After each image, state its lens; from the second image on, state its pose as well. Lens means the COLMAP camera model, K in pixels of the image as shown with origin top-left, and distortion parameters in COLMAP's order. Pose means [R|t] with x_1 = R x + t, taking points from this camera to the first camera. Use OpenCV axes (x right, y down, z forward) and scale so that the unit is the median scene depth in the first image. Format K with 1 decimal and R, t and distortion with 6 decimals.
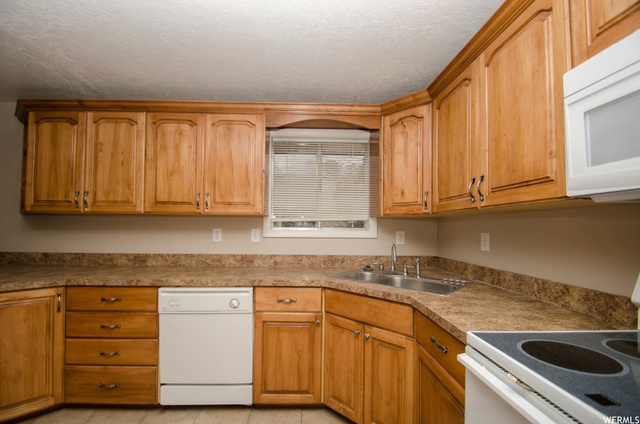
lens RADIAL K [[288.7, 0, 316.5], [0, 288.7, 214.9], [0, 0, 1]] dist [-0.001986, -0.000055]
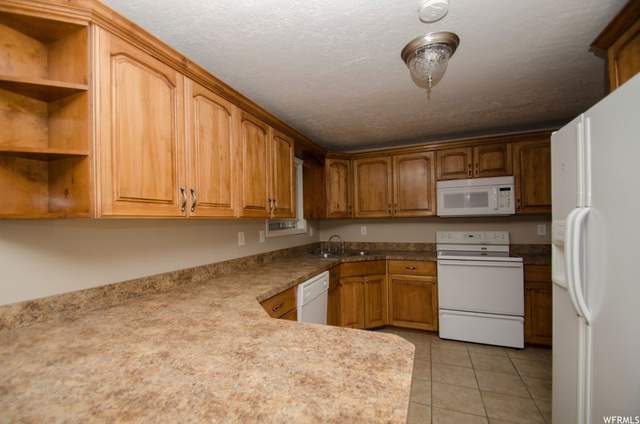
lens RADIAL K [[288.7, 0, 316.9], [0, 288.7, 216.0], [0, 0, 1]] dist [-0.001986, -0.000055]
pose [[0.388148, -0.001099, 0.921597, -1.327696], [-0.020205, 0.999749, 0.009701, -0.027155], [-0.921376, -0.022386, 0.388028, 0.415389]]
